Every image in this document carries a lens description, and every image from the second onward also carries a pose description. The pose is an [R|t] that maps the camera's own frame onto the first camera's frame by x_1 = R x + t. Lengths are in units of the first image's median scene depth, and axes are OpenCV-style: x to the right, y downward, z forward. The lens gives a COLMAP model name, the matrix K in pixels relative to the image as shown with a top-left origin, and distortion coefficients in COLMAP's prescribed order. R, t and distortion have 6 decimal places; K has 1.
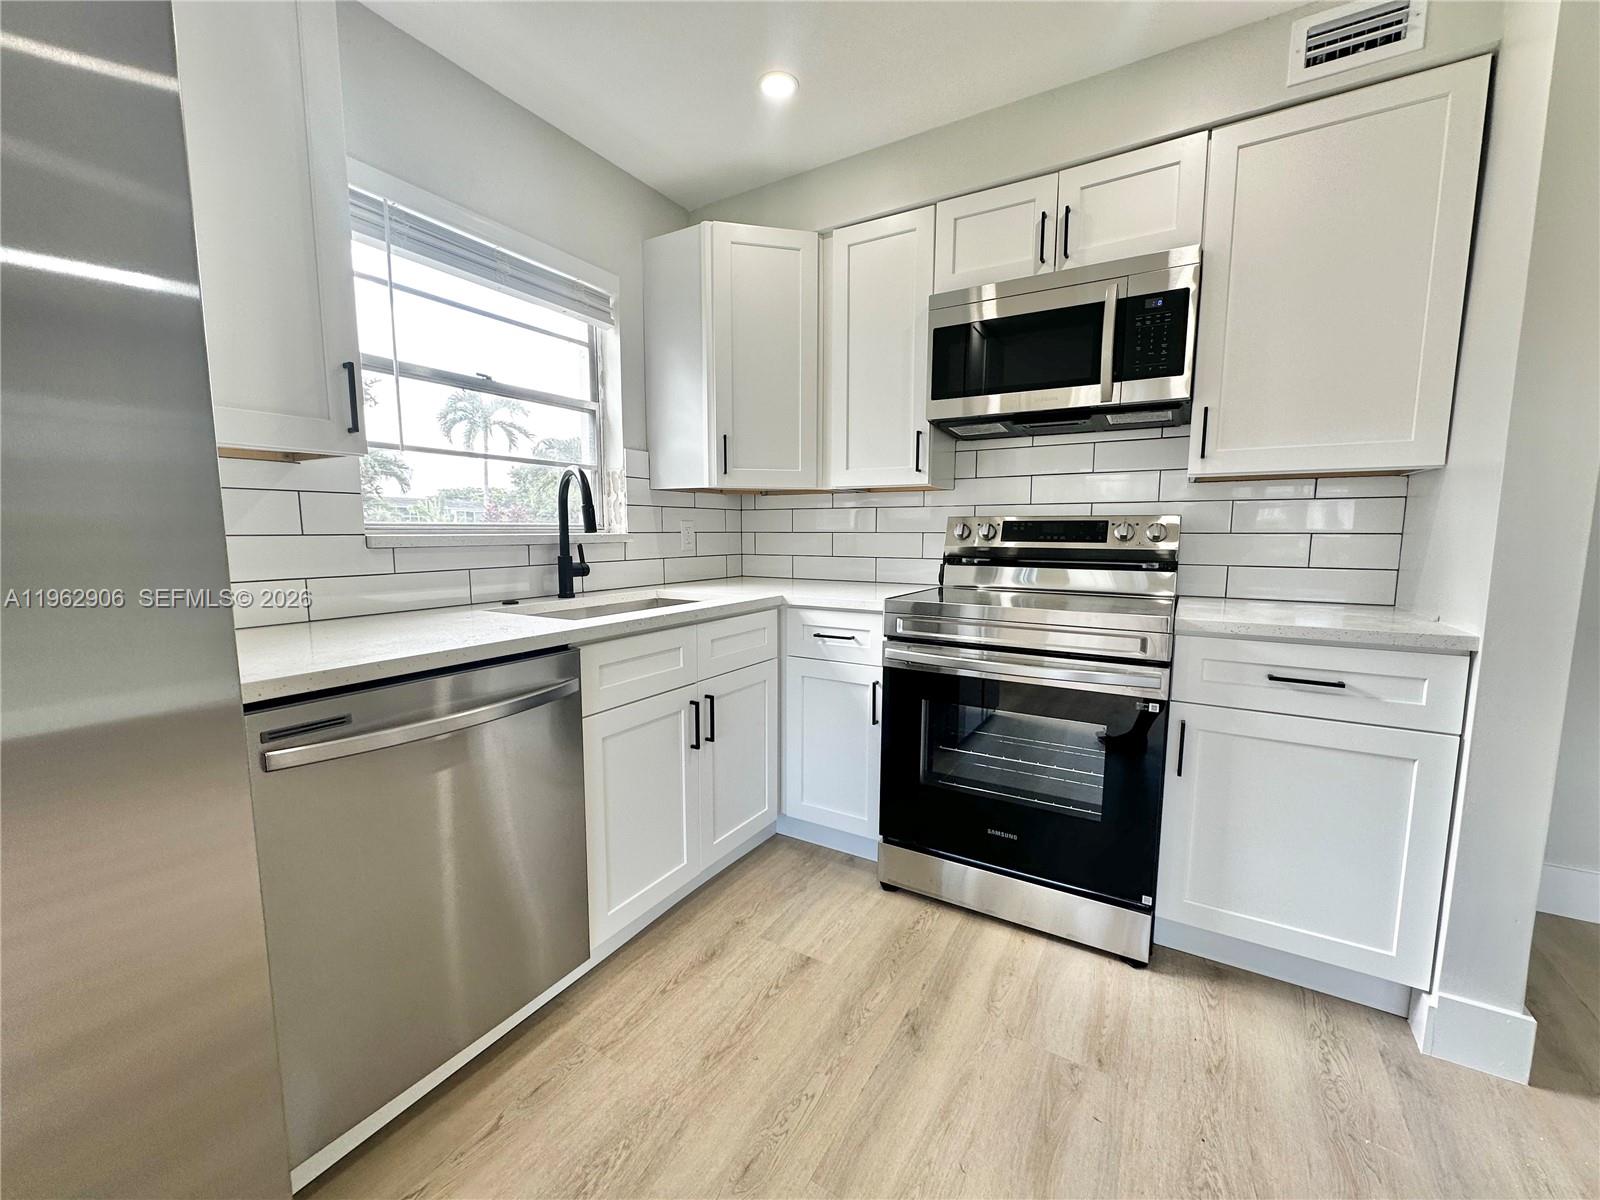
lens RADIAL K [[628.4, 0, 800.0], [0, 628.4, 600.0], [0, 0, 1]] dist [-0.001412, -0.000276]
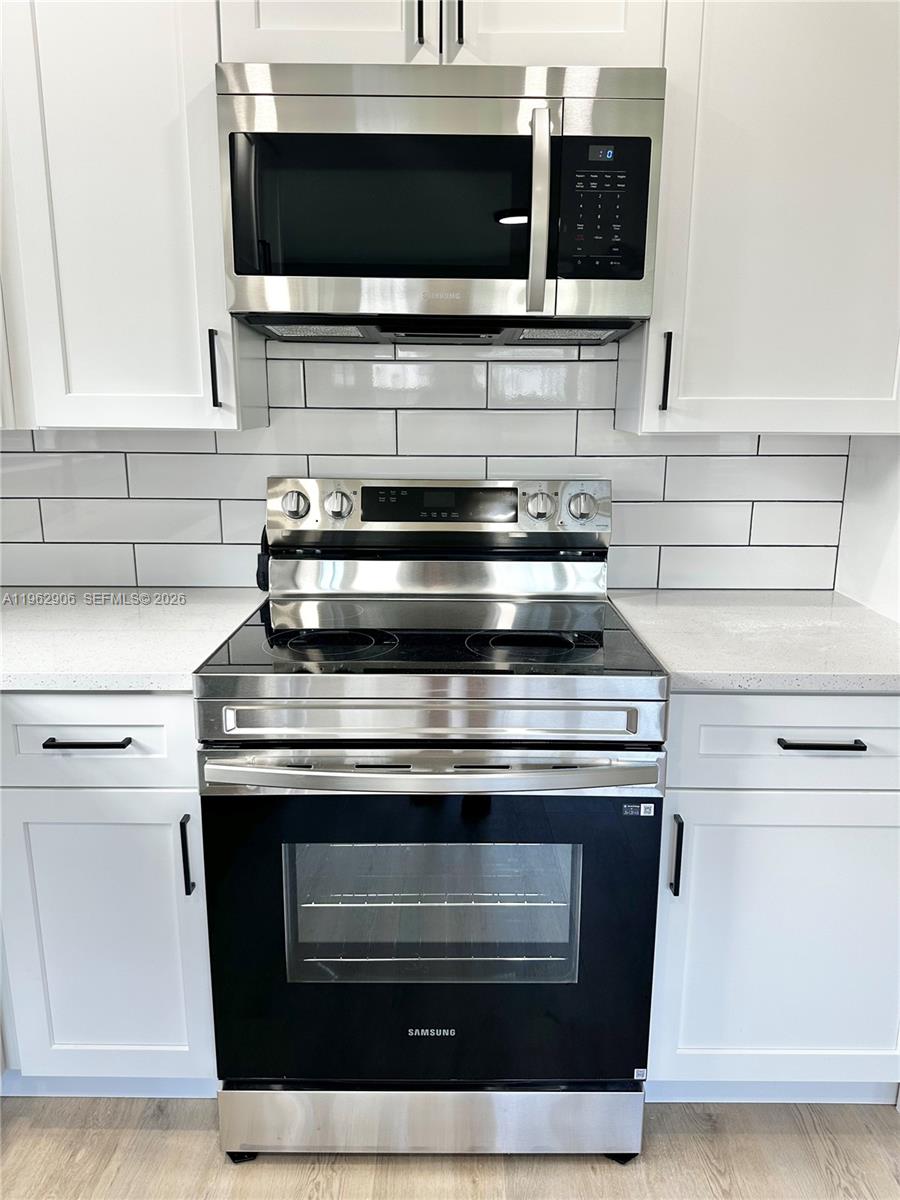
lens RADIAL K [[823.0, 0, 450.0], [0, 823.0, 600.0], [0, 0, 1]] dist [0.002136, -0.004276]
pose [[0.859090, -0.112415, 0.499327, -0.015454], [0.054668, 0.990155, 0.128861, -0.137141], [-0.508897, -0.083406, 0.856777, 0.314921]]
